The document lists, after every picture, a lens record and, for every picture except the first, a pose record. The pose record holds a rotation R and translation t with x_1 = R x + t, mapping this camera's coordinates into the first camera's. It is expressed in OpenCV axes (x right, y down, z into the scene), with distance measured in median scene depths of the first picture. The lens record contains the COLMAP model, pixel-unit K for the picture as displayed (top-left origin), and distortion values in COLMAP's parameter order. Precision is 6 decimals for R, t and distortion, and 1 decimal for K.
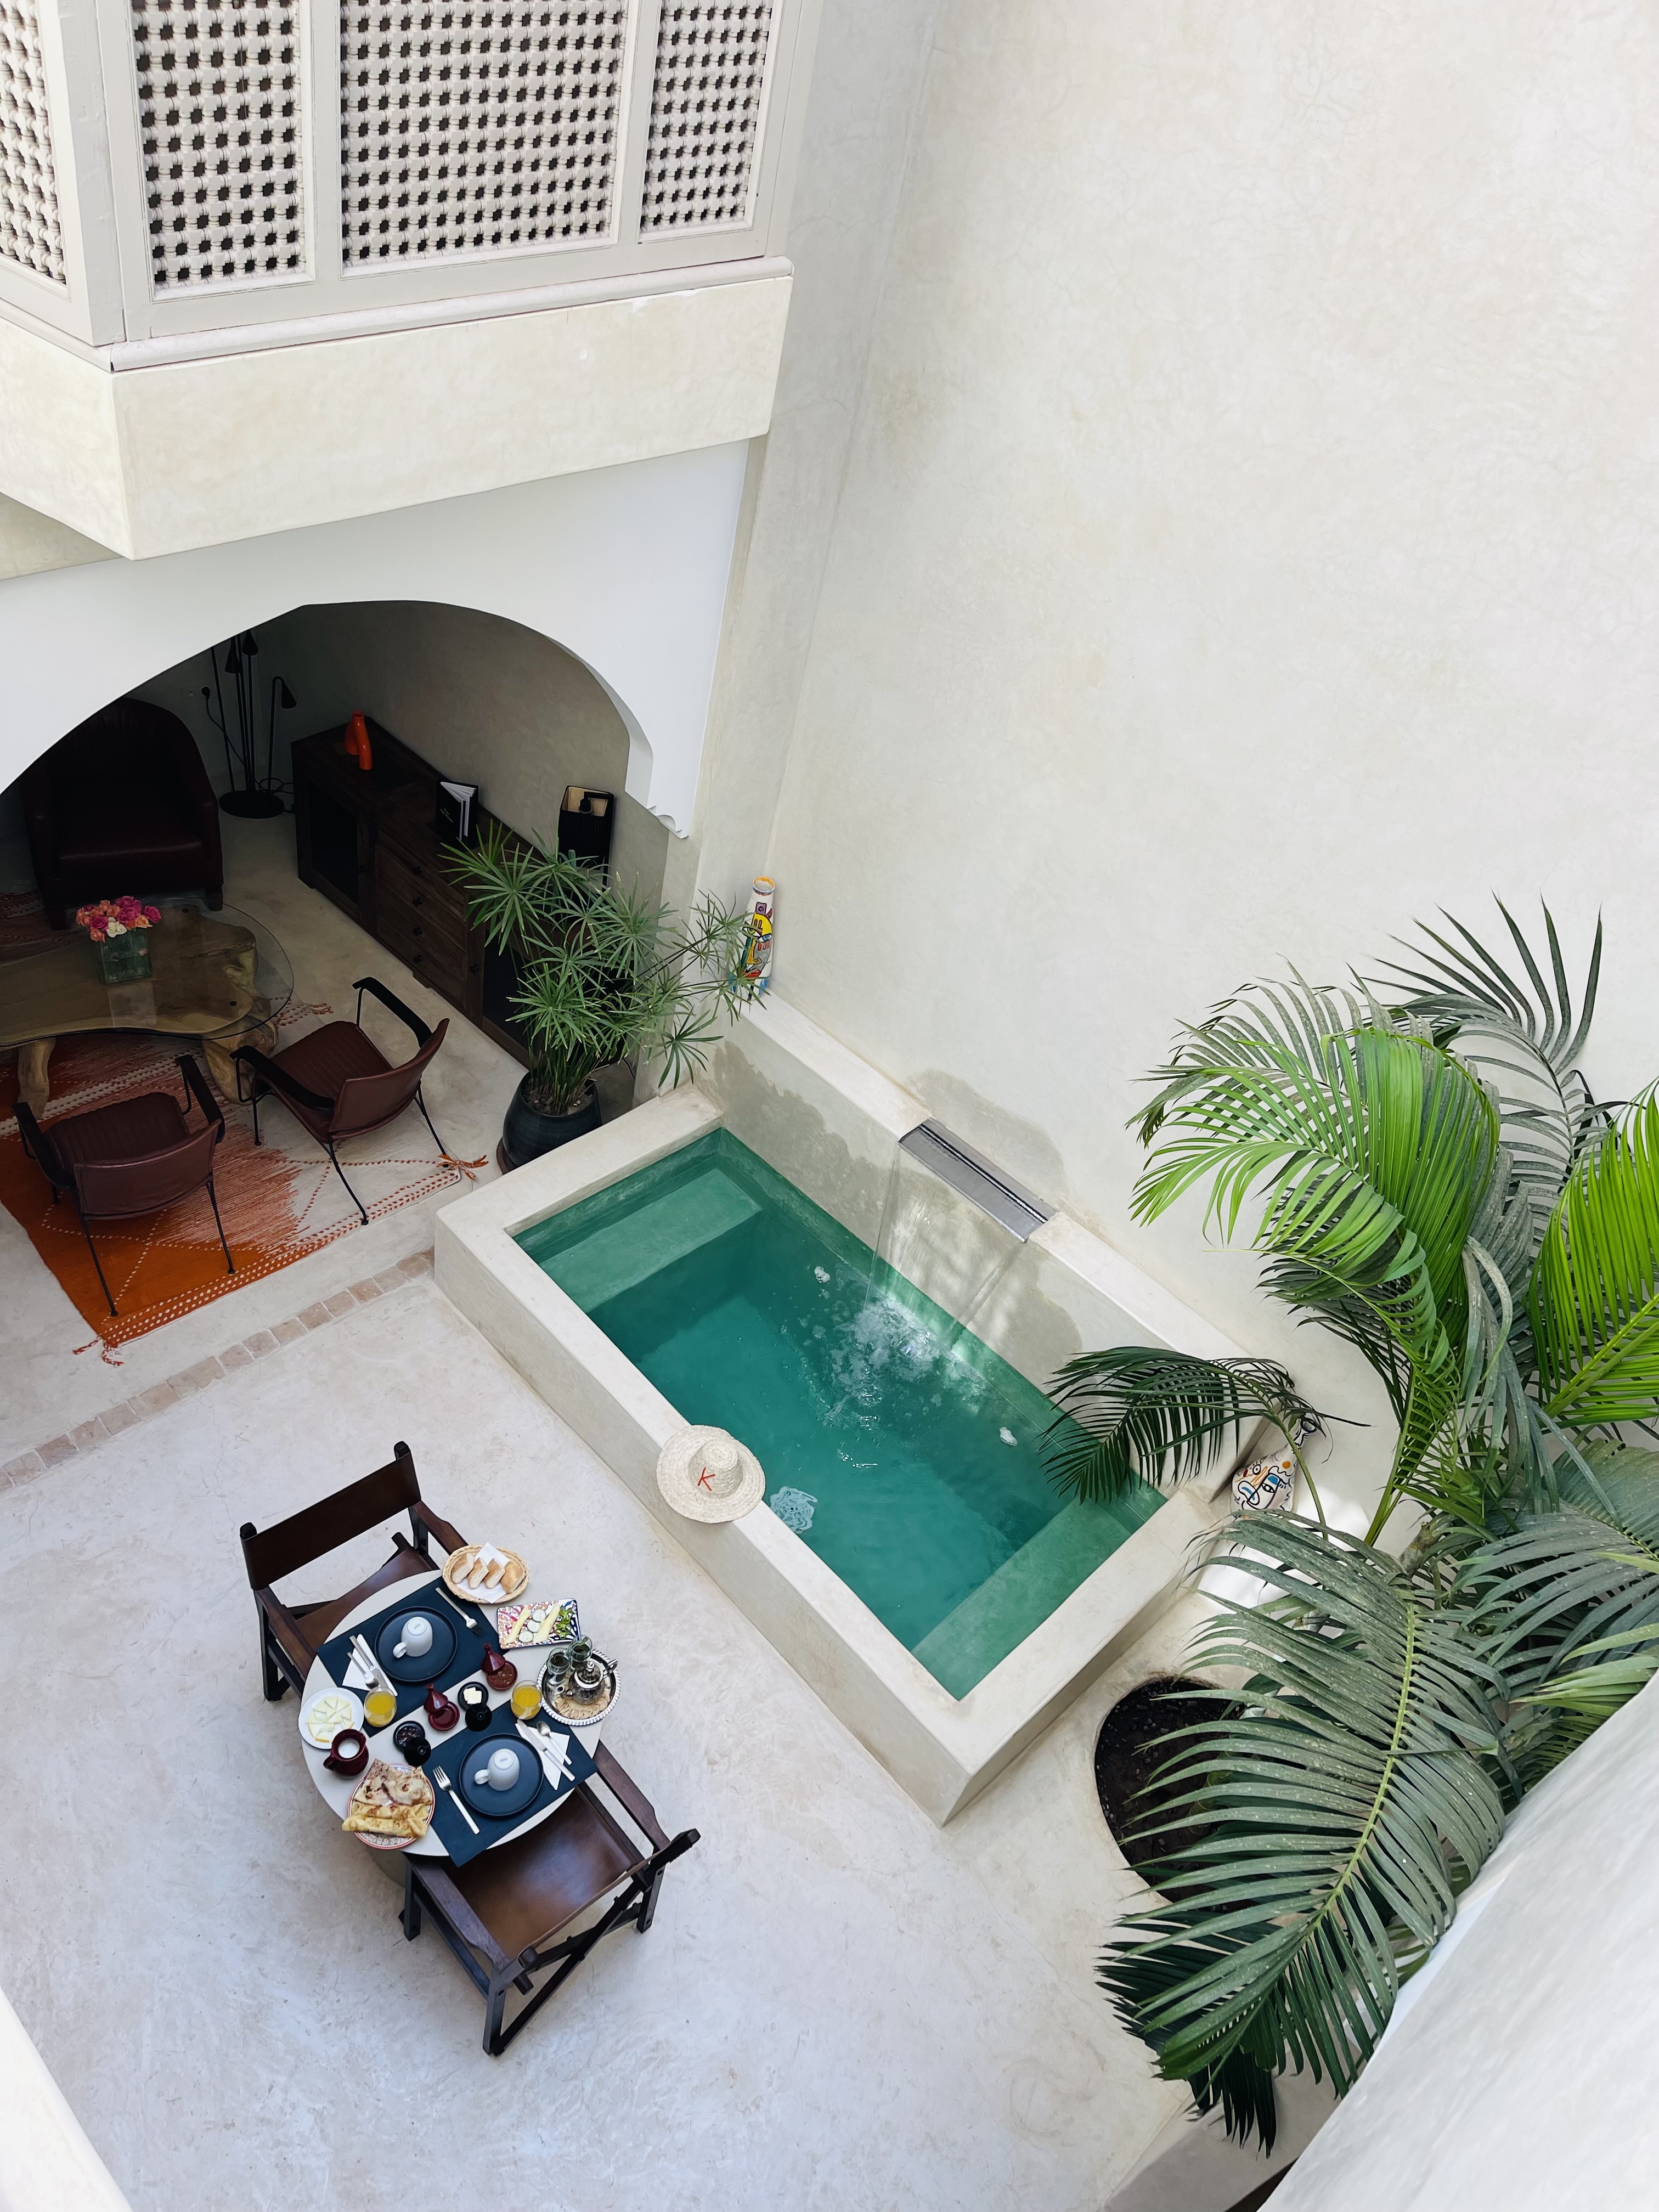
lens RADIAL K [[1673.0, 0, 810.3], [0, 1673.0, 1106.6], [0, 0, 1]] dist [0.036848, -0.048406]
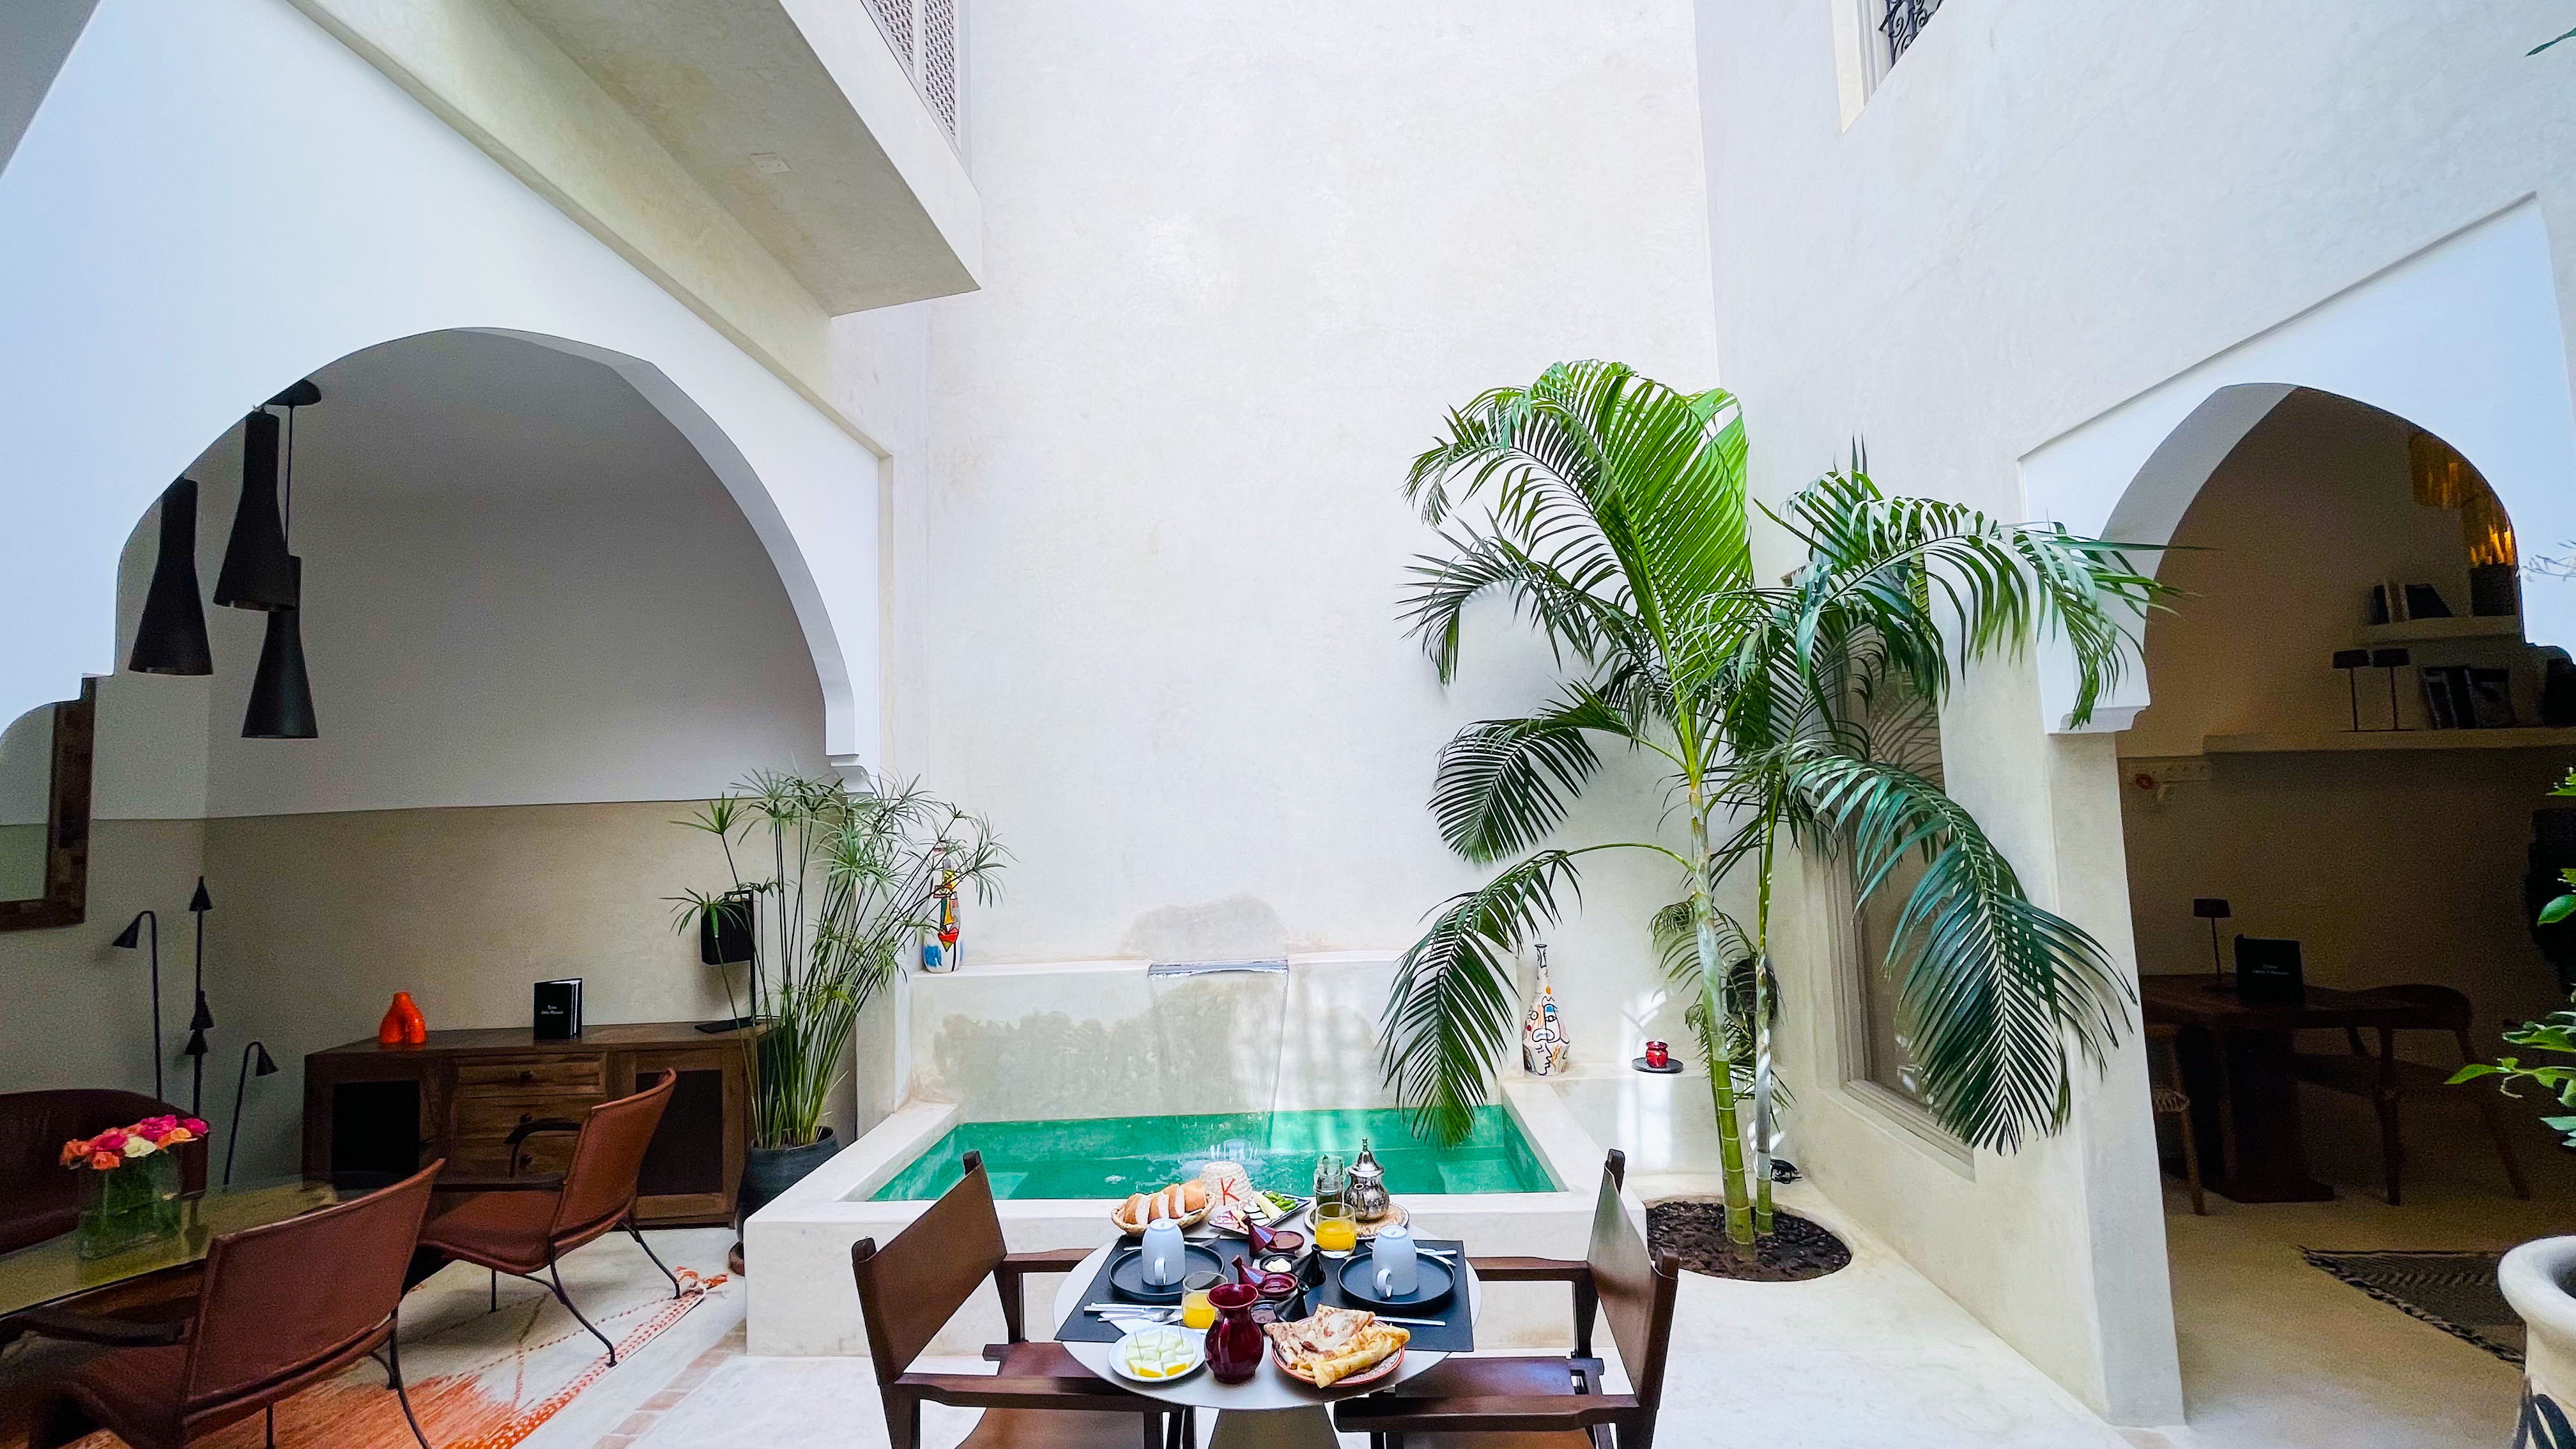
lens RADIAL K [[1051.7, 0, 1280.4], [0, 1051.7, 722.5], [0, 0, 1]] dist [-0.003026, -0.000189]
pose [[0.711259, -0.154436, 0.685755, -0.351740], [0.603447, 0.634475, -0.483004, 0.315918], [-0.360501, 0.757358, 0.544470, 0.430989]]
